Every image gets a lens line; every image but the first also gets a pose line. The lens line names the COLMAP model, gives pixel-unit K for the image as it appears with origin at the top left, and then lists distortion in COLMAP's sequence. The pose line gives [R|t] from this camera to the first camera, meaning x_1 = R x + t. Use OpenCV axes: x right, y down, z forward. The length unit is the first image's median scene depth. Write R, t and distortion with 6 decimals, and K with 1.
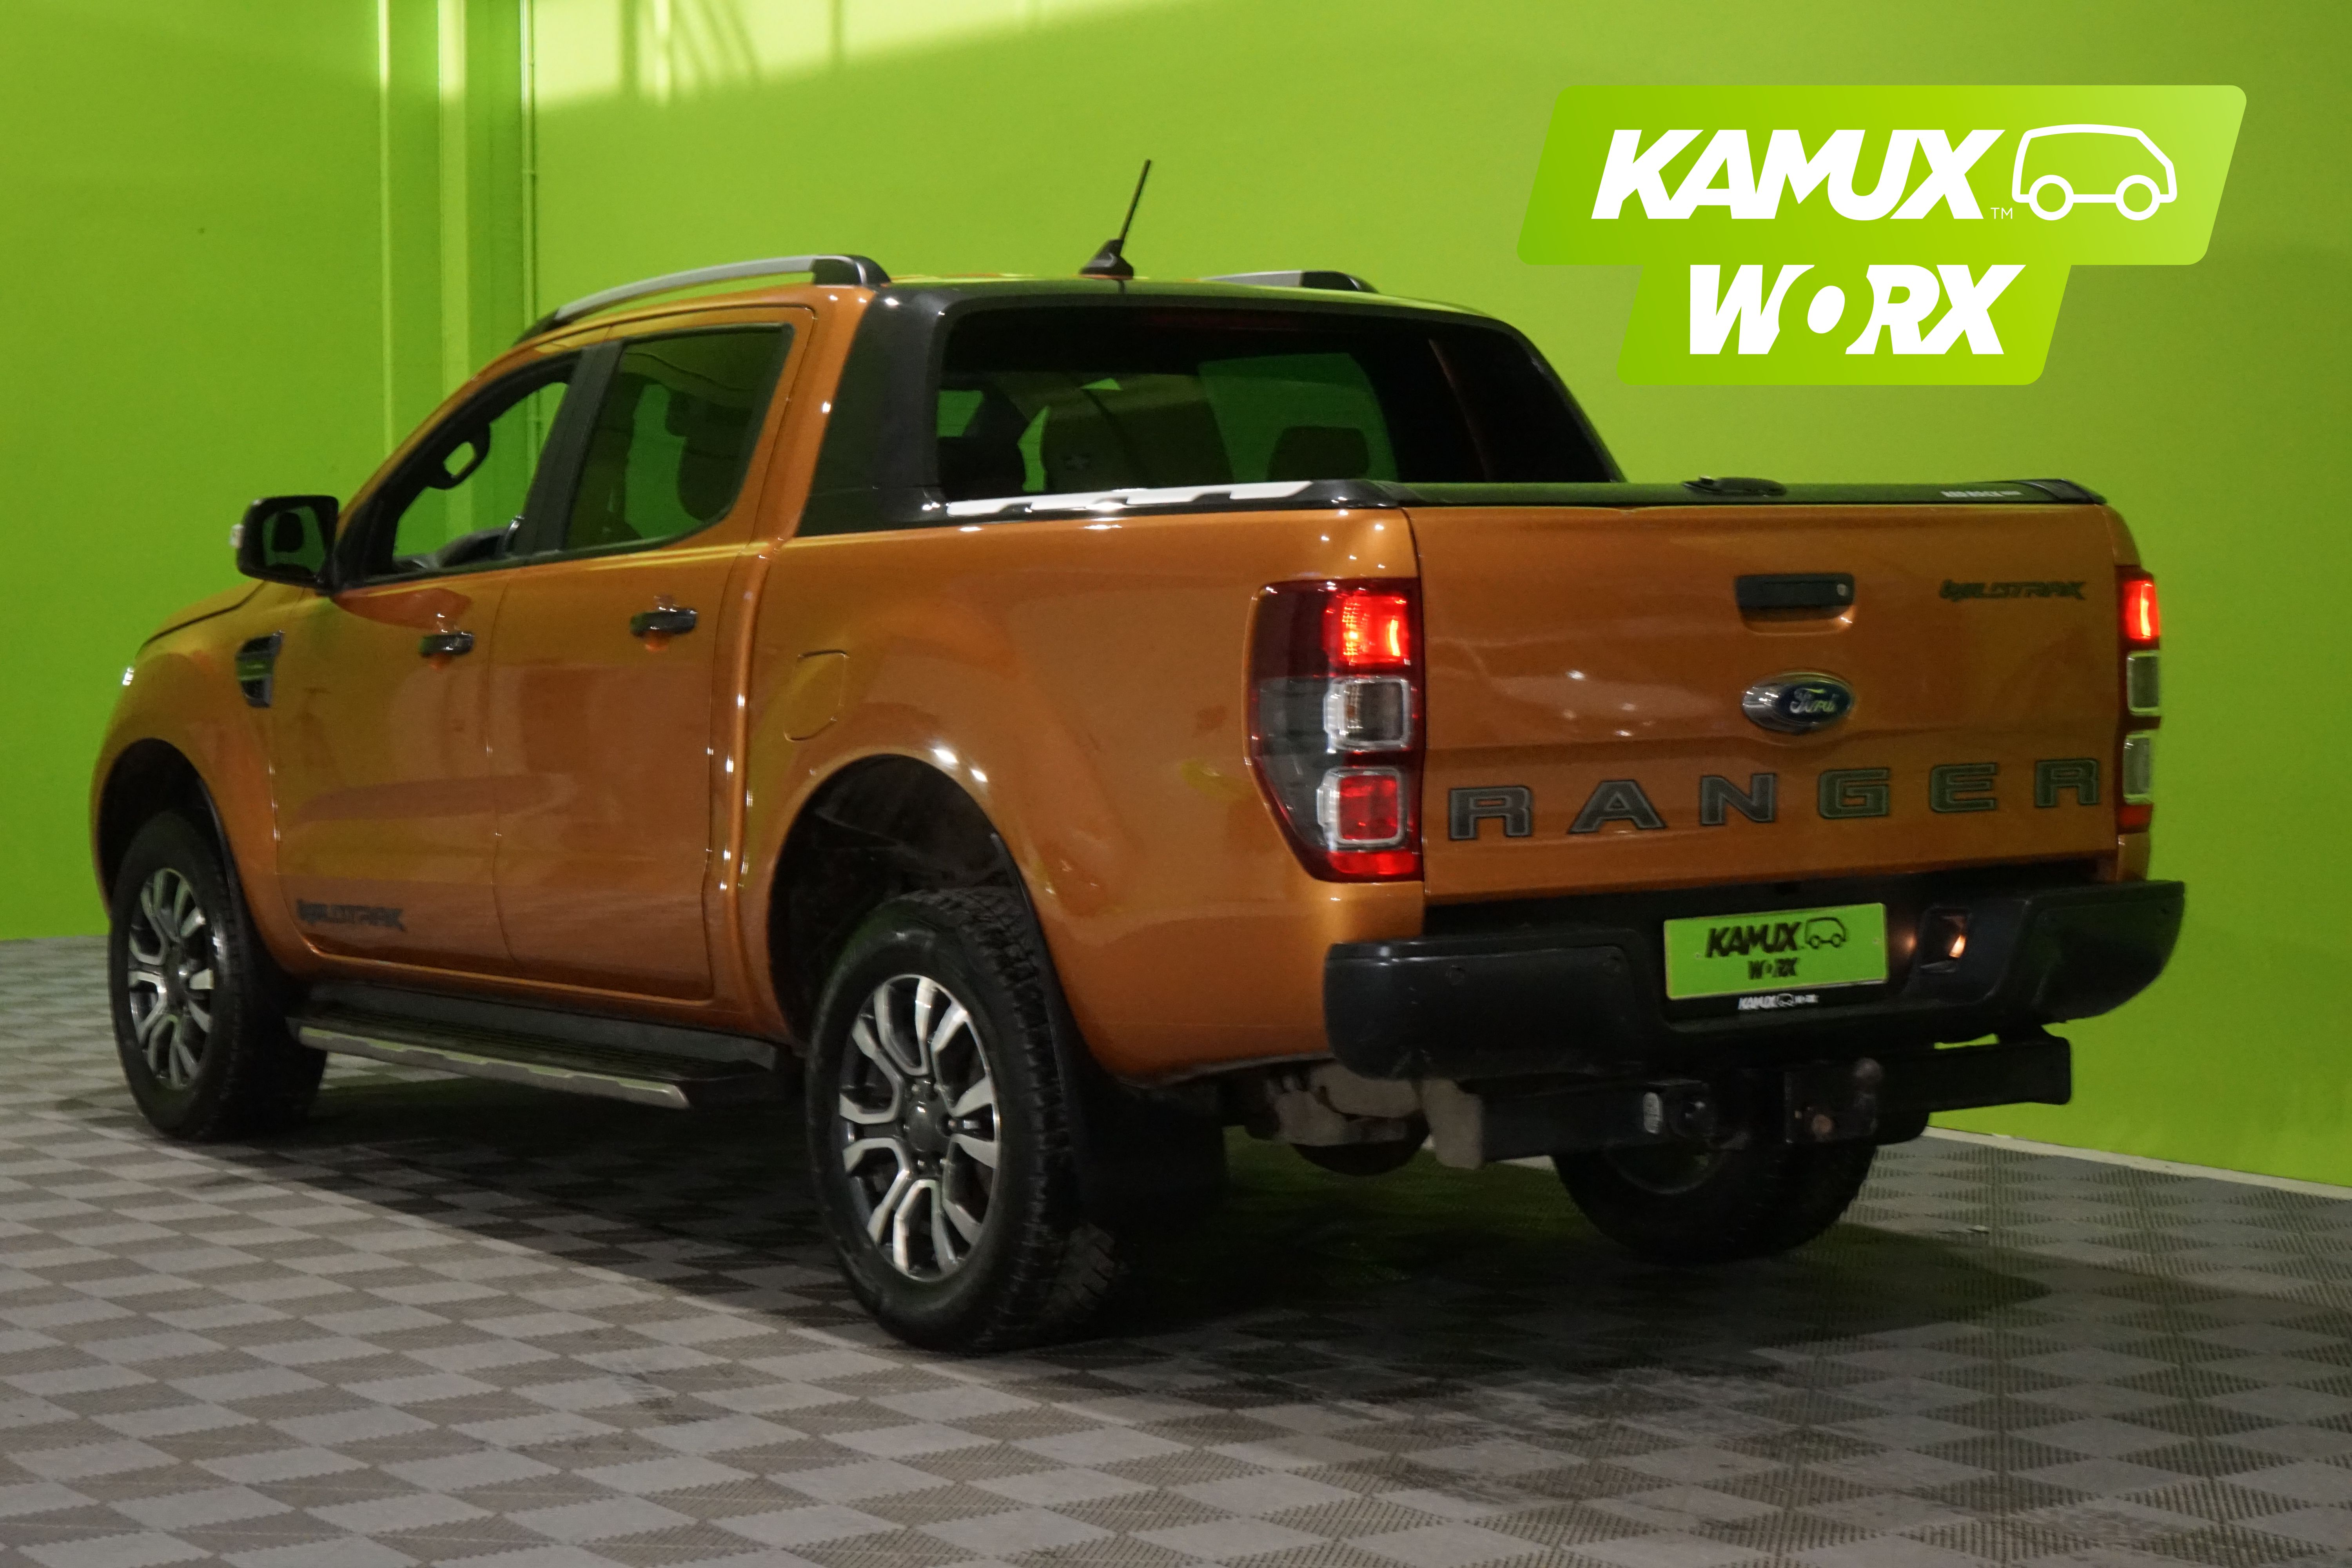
lens RADIAL K [[4468.8, 0, 1176.4], [0, 4468.8, 781.3], [0, 0, 1]] dist [0.021069, 0.000000]
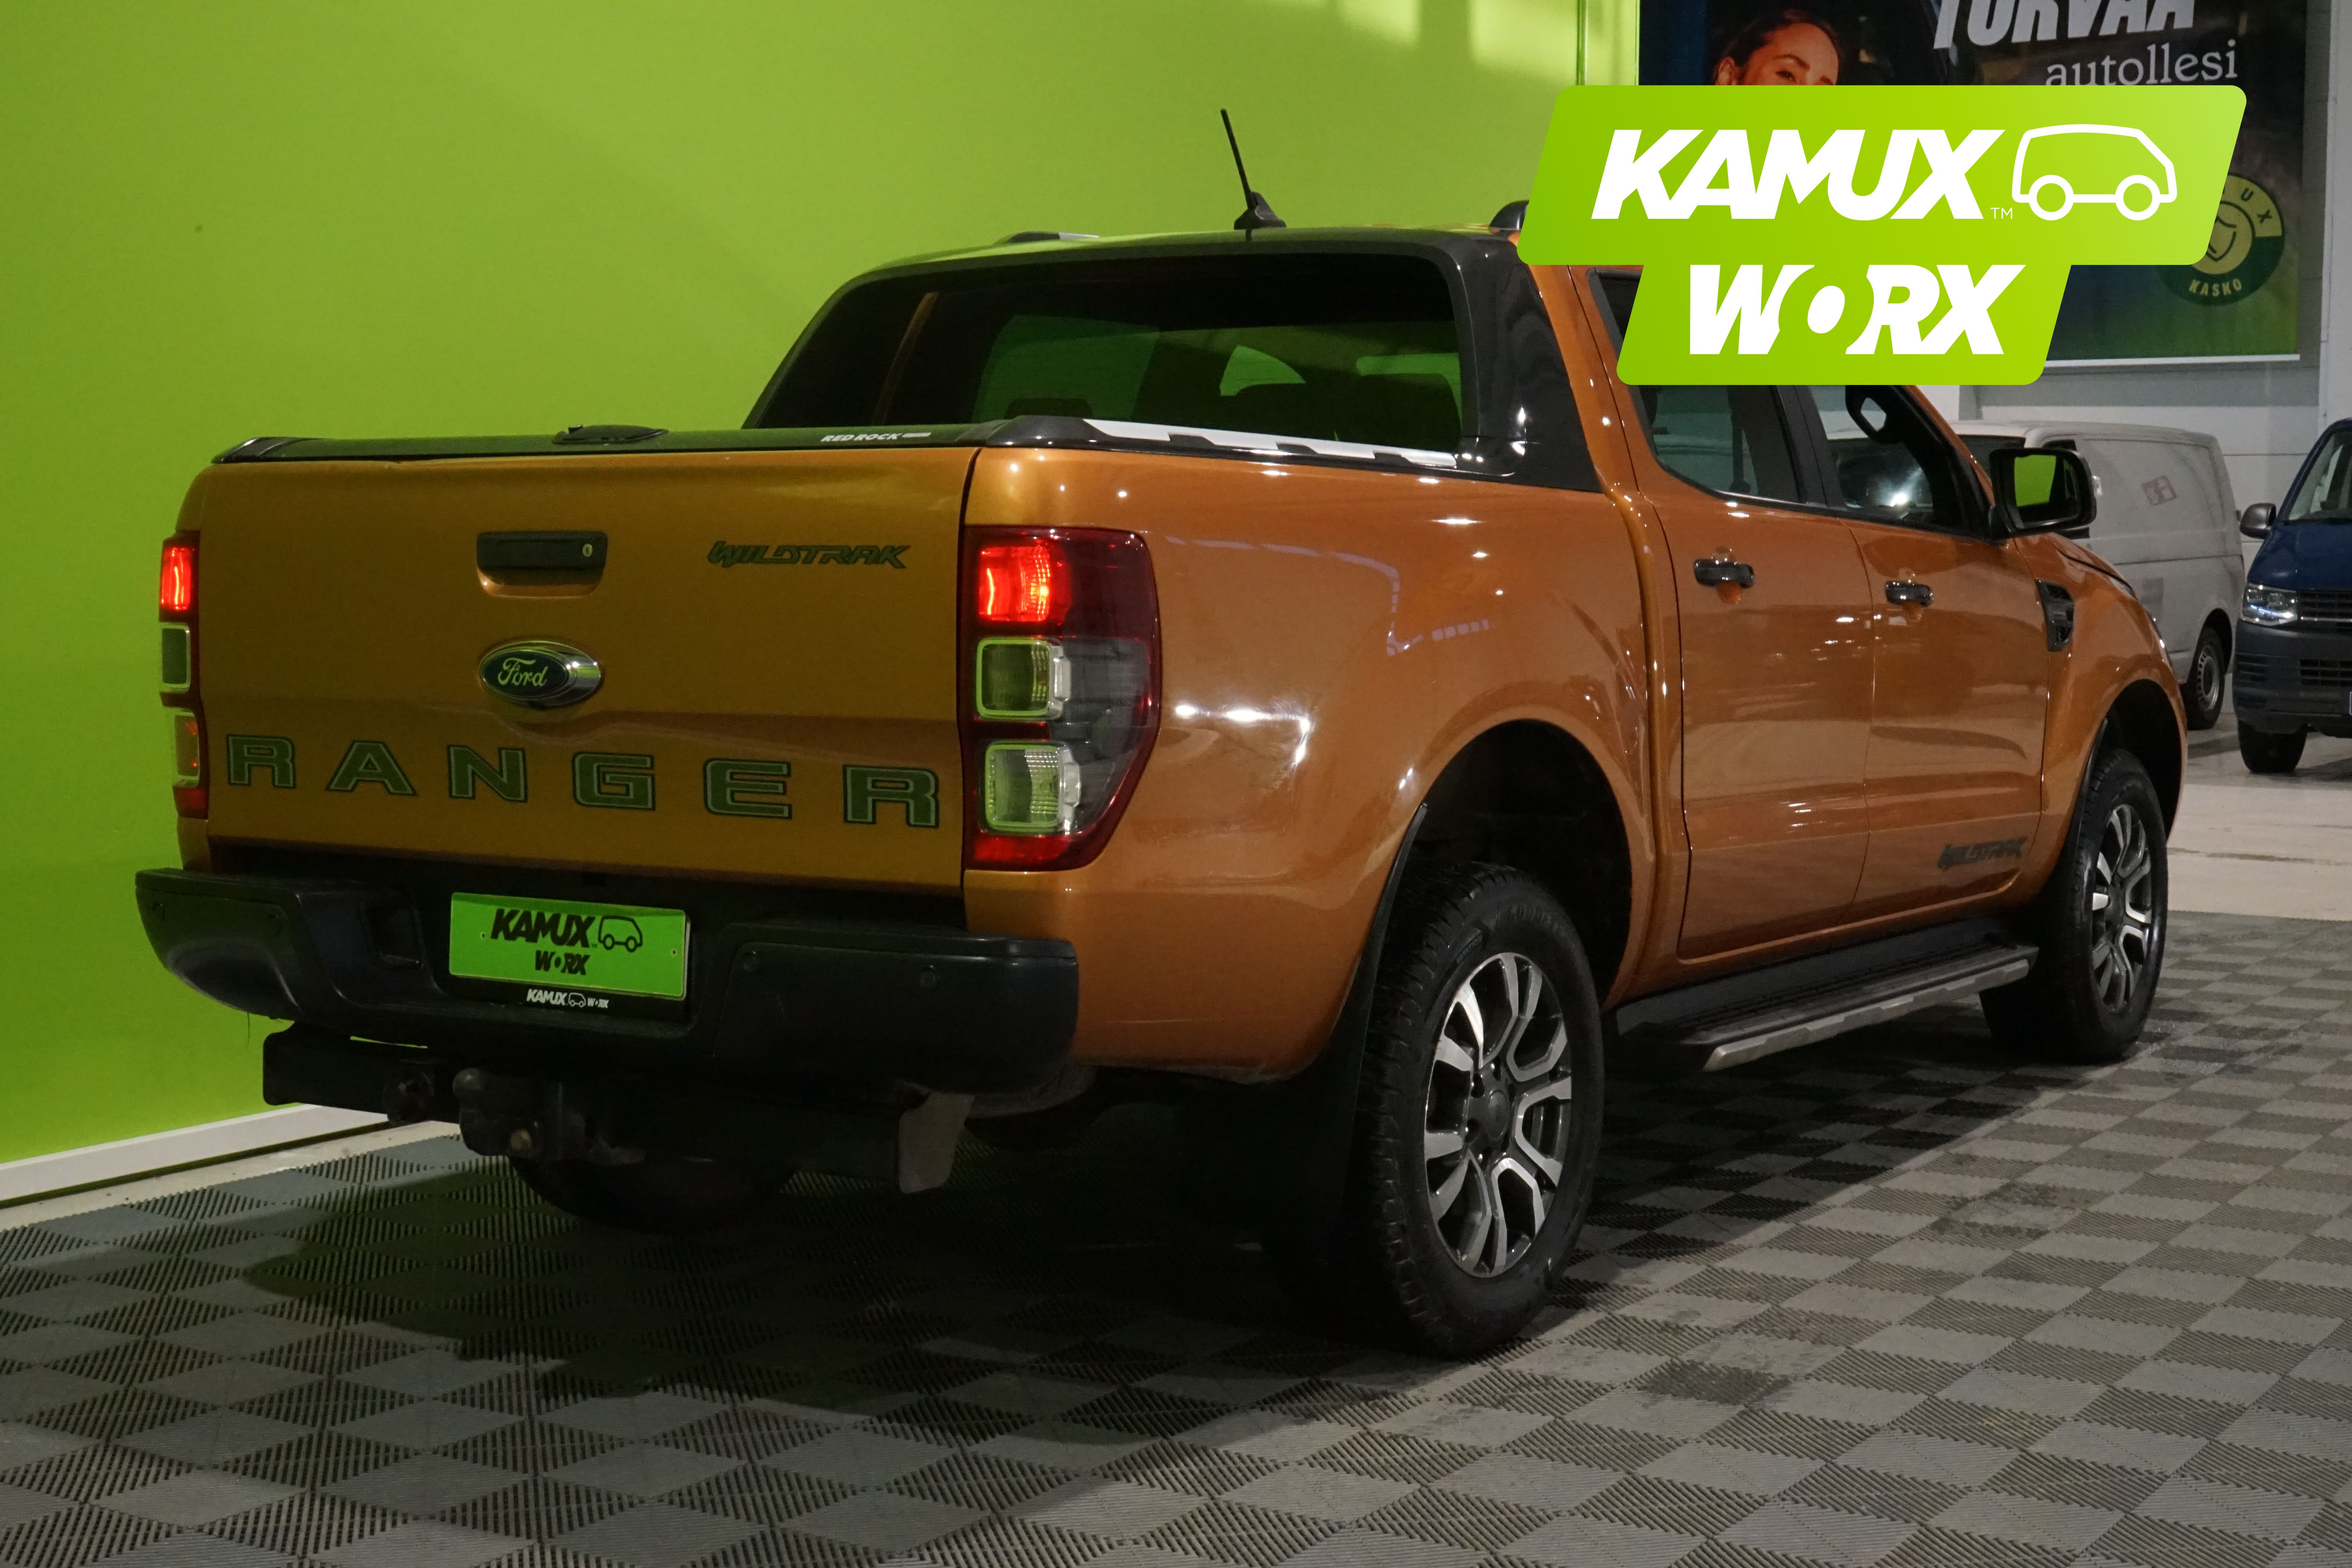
lens RADIAL K [[3211.8, 0, 1184.7], [0, 3211.8, 746.3], [0, 0, 1]] dist [0.042819, 0.000000]
pose [[0.384449, 0.072834, -0.920269, 0.784119], [-0.047083, 0.997132, 0.059248, -0.047260], [0.921945, 0.020552, 0.386775, 0.859860]]
